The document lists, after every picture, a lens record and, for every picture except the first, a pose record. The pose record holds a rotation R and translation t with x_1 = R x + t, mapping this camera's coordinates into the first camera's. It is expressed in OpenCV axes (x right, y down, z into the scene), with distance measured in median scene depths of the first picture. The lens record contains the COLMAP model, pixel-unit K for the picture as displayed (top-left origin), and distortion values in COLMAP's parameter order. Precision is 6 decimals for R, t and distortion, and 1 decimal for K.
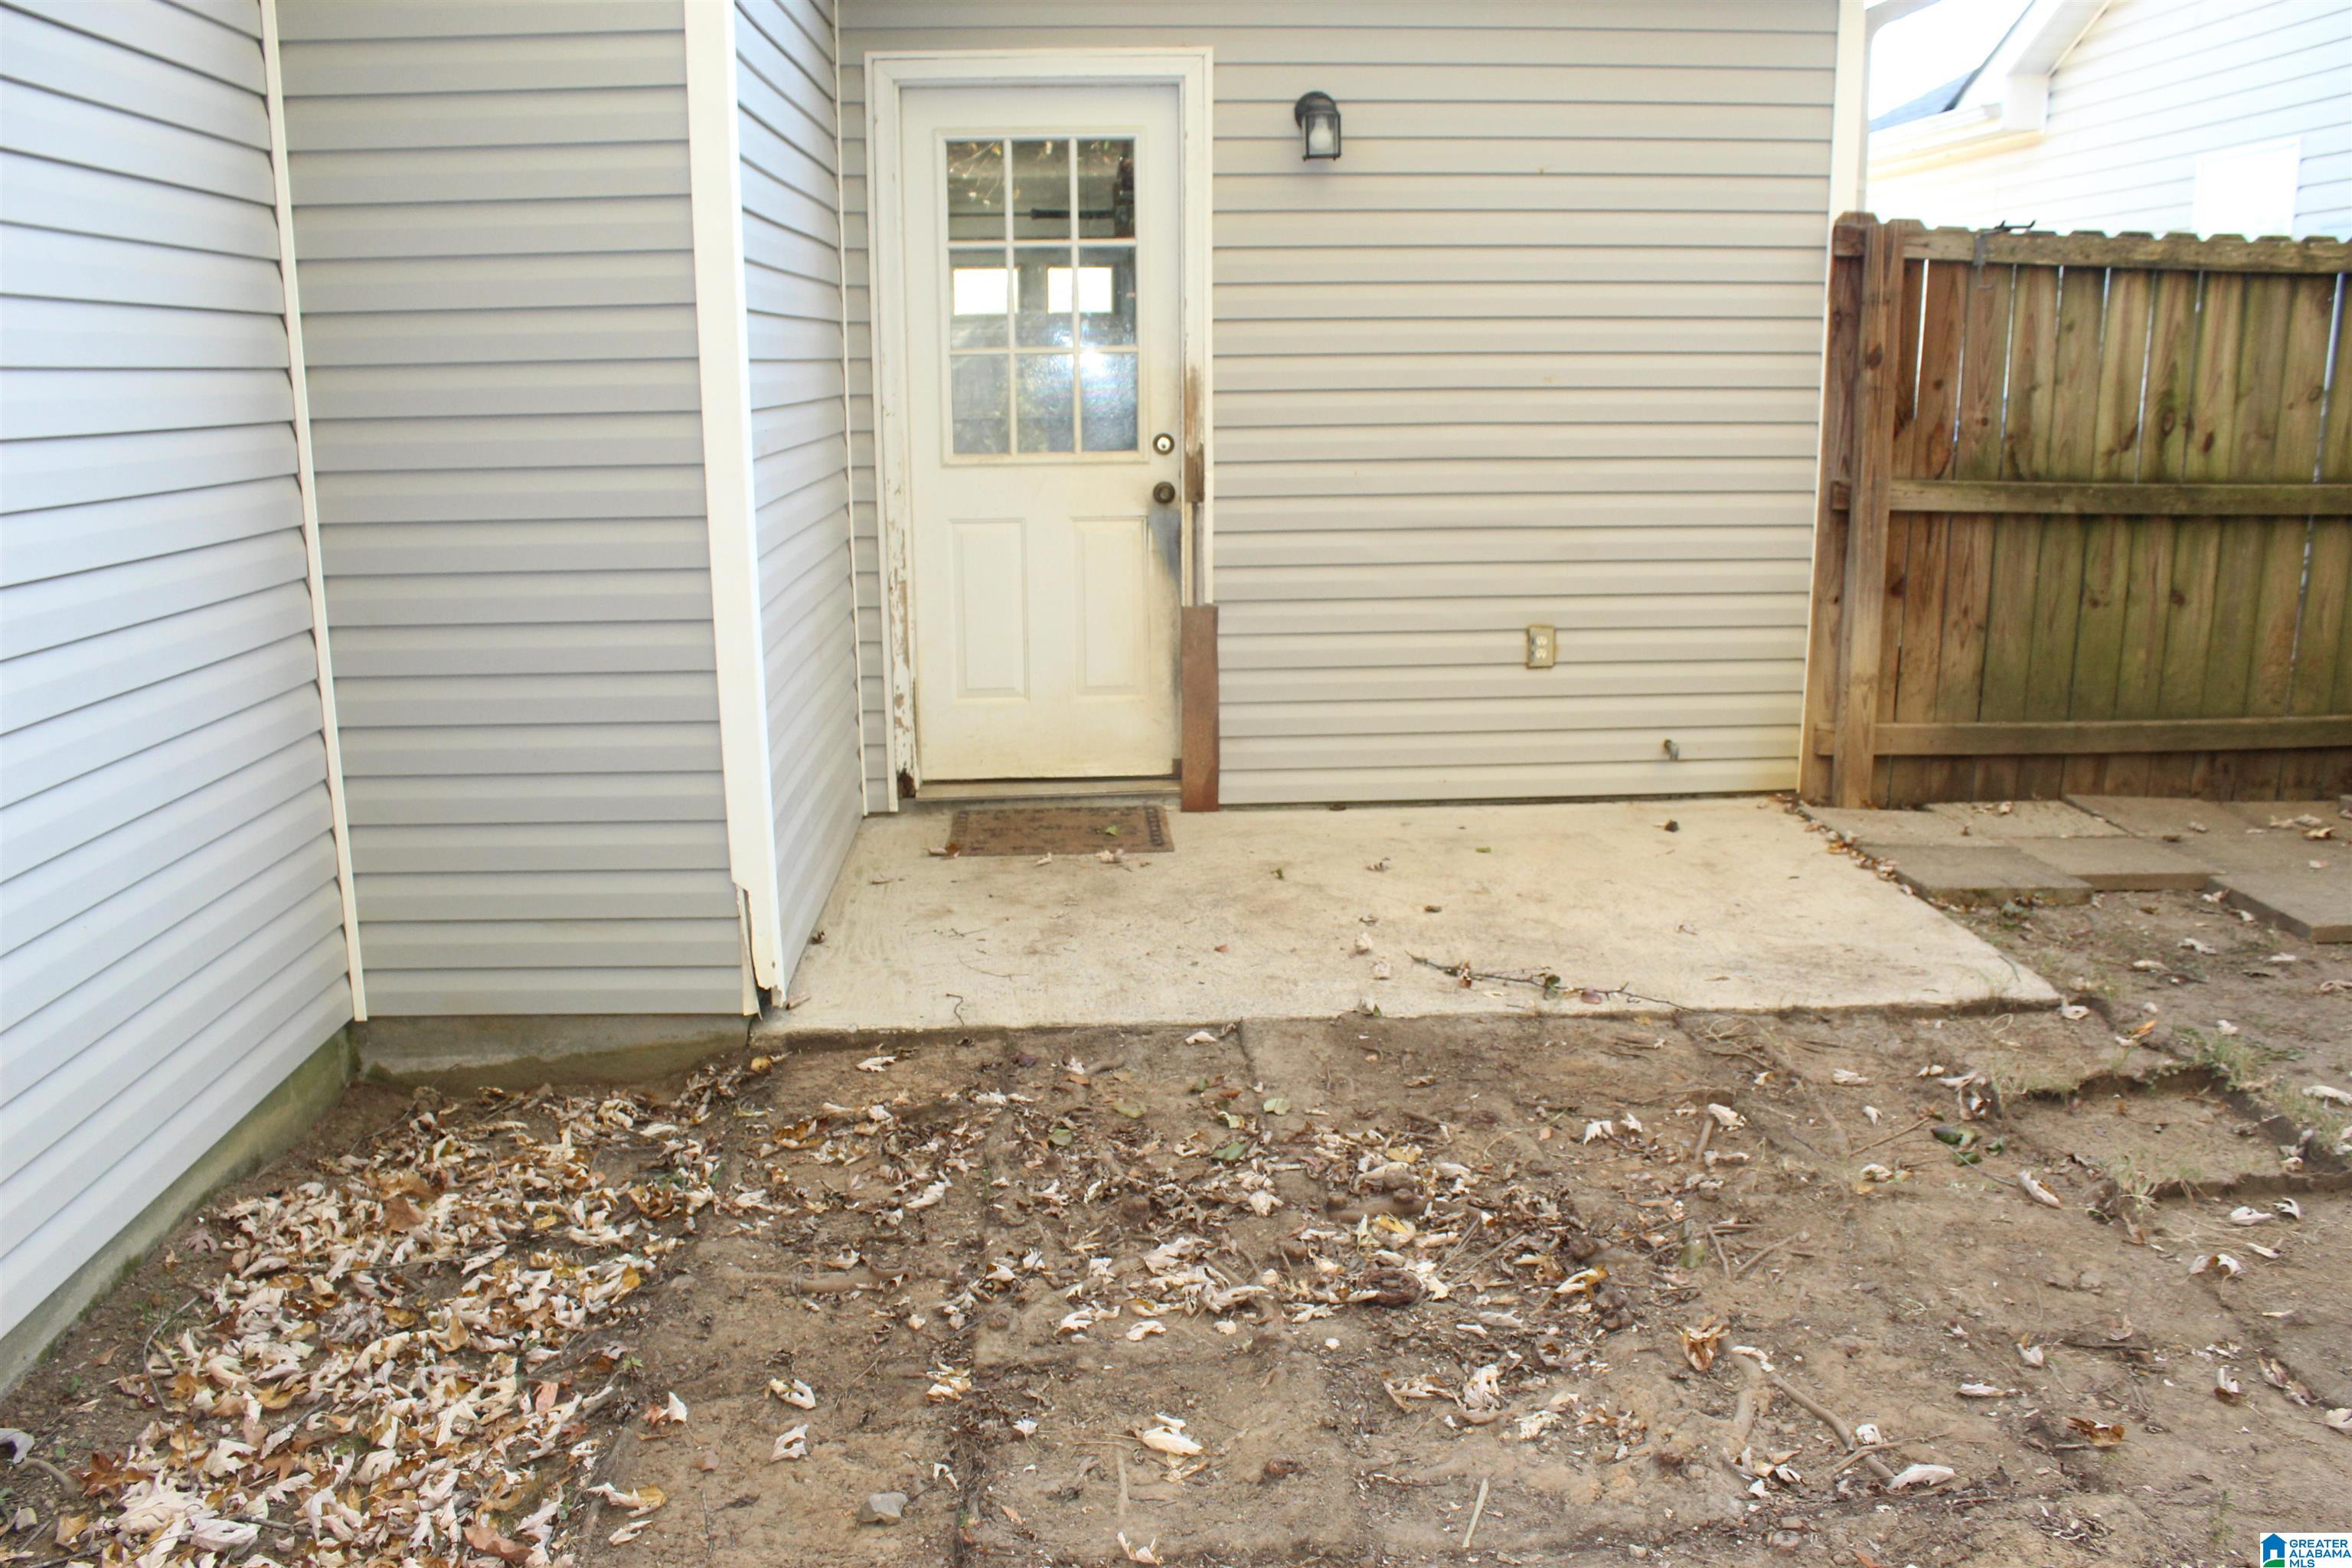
lens RADIAL K [[1972.9, 0, 1176.0], [0, 1972.9, 784.0], [0, 0, 1]] dist [-0.175736, 0.172207]
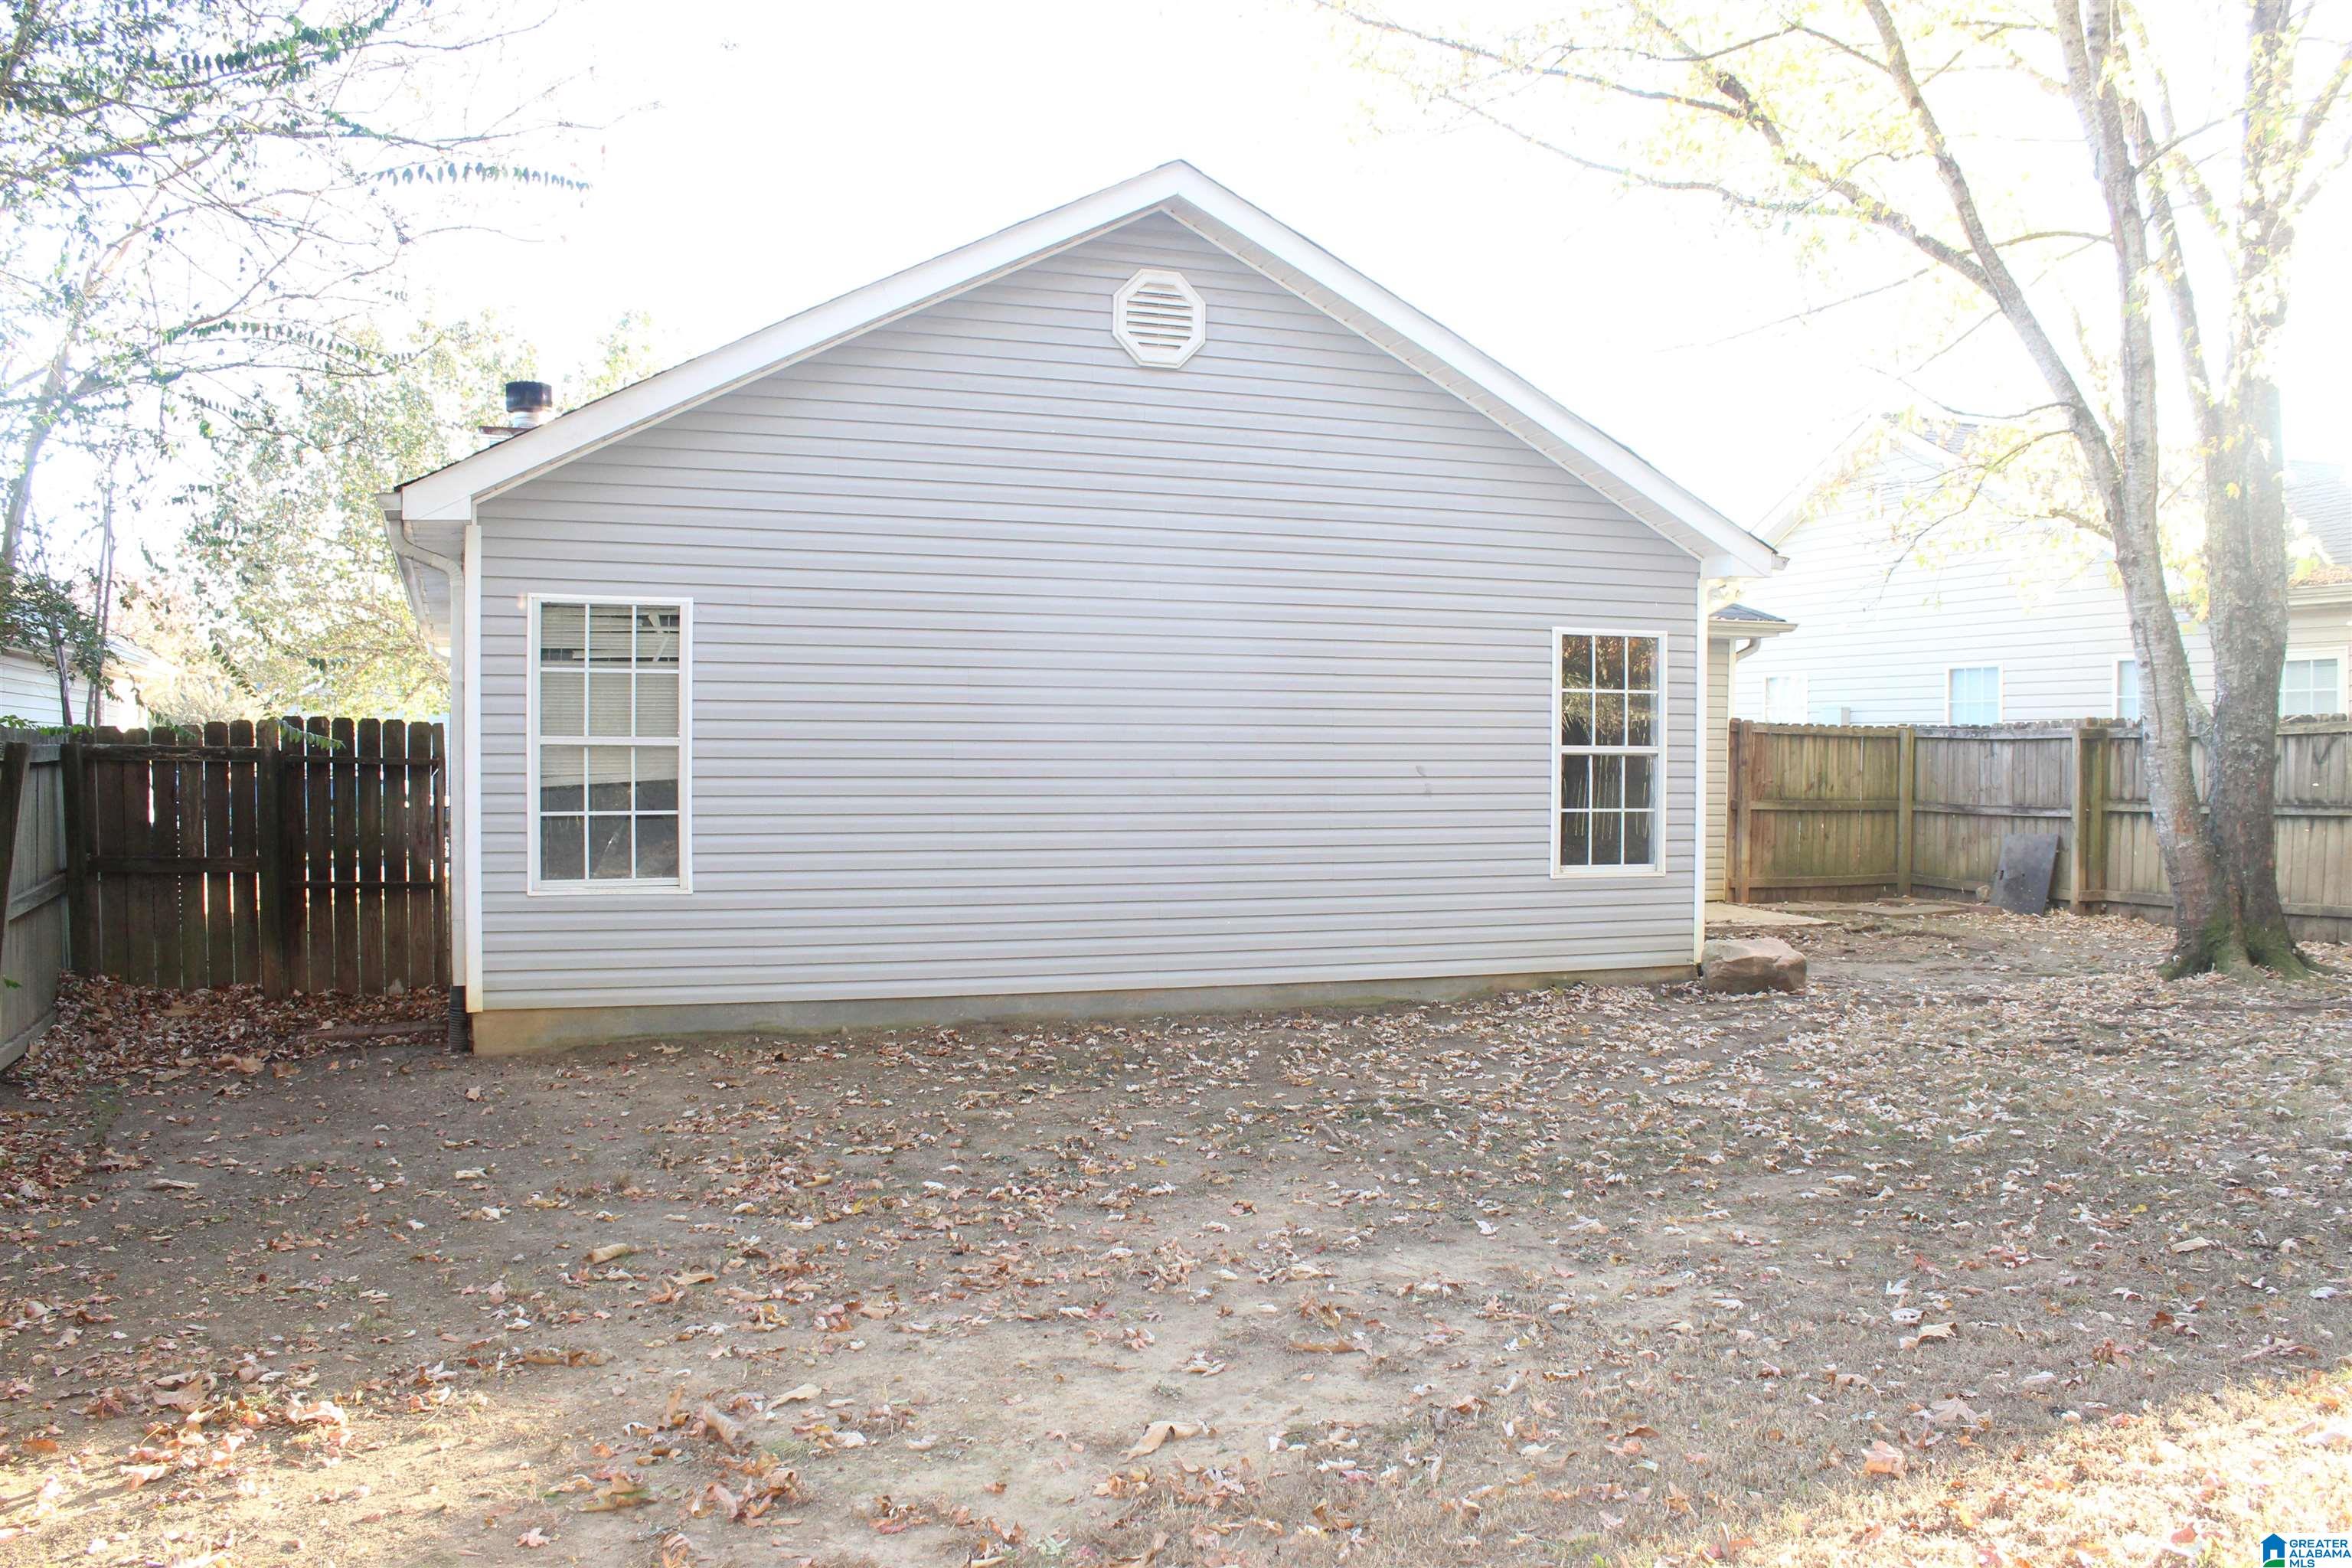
lens RADIAL K [[1972.9, 0, 1176.0], [0, 1972.9, 784.0], [0, 0, 1]] dist [-0.175736, 0.172207]
pose [[0.947949, 0.012468, 0.318177, -1.557681], [0.050672, 0.980593, -0.189394, 0.379829], [-0.314363, 0.195658, 0.928921, -1.707604]]
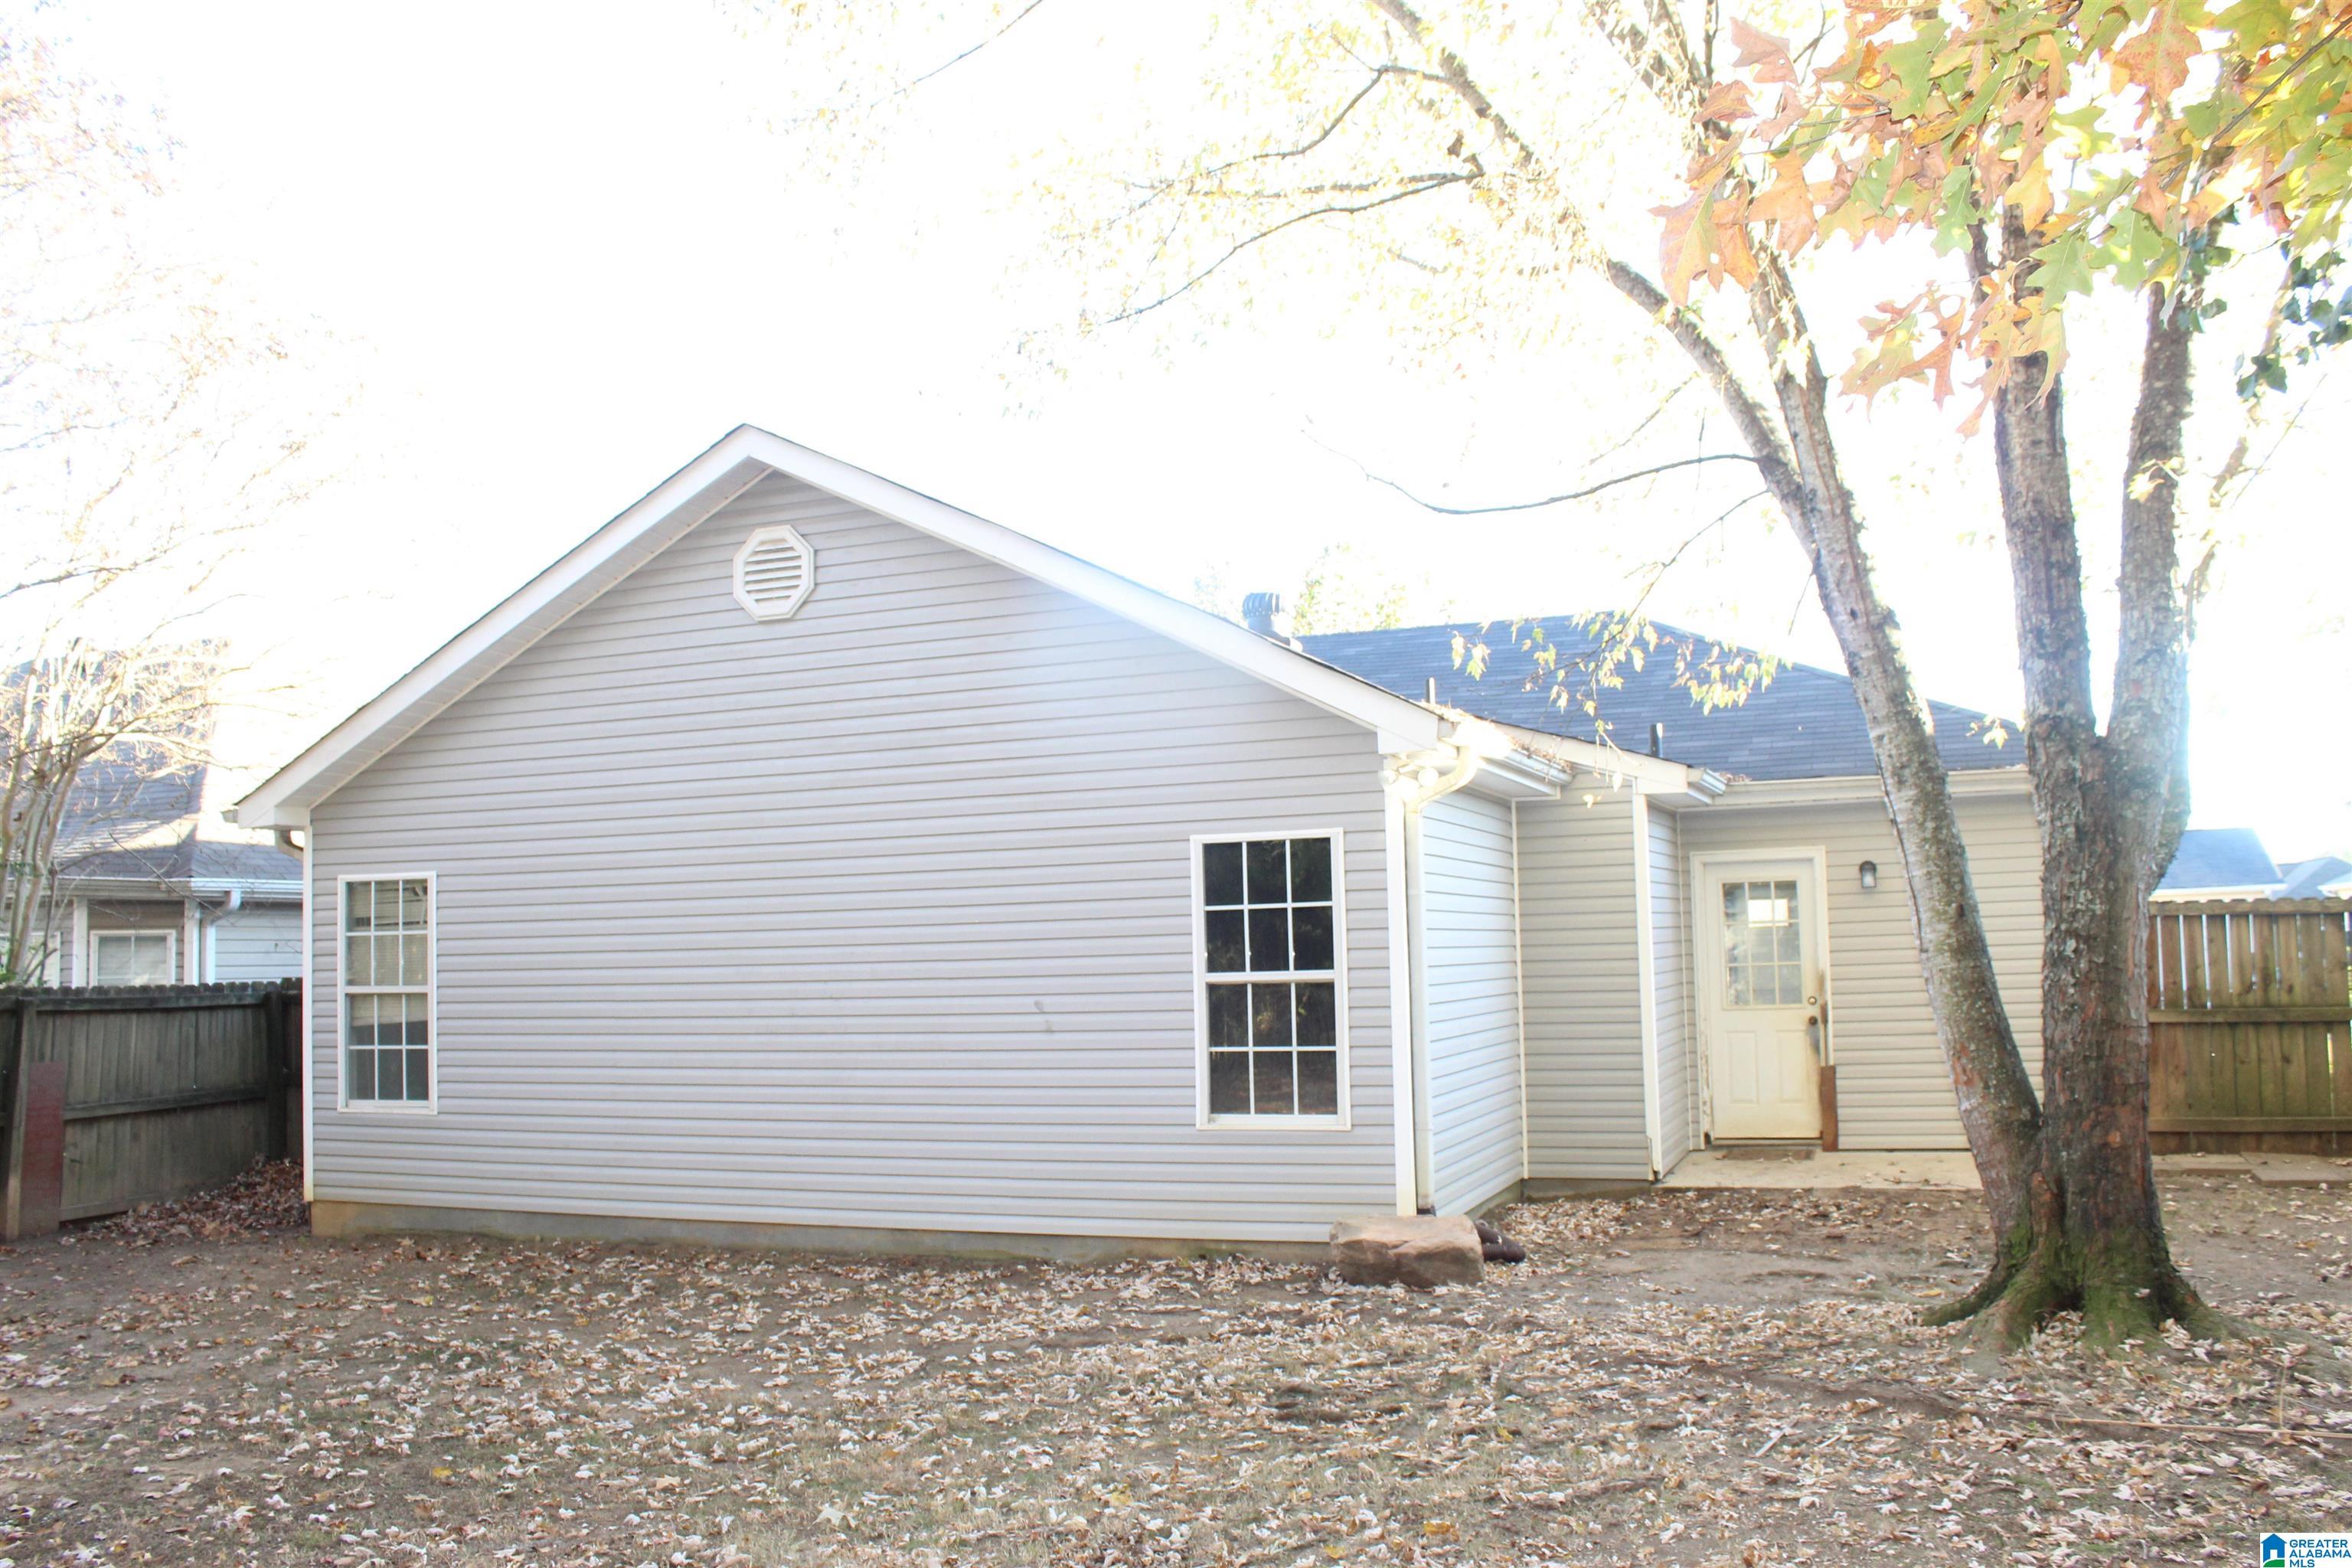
lens RADIAL K [[1972.9, 0, 1176.0], [0, 1972.9, 784.0], [0, 0, 1]] dist [-0.175736, 0.172207]
pose [[0.913642, -0.047475, -0.403738, 0.258334], [-0.071440, 0.958950, -0.274428, 0.291366], [0.400193, 0.279572, 0.872746, -1.524673]]
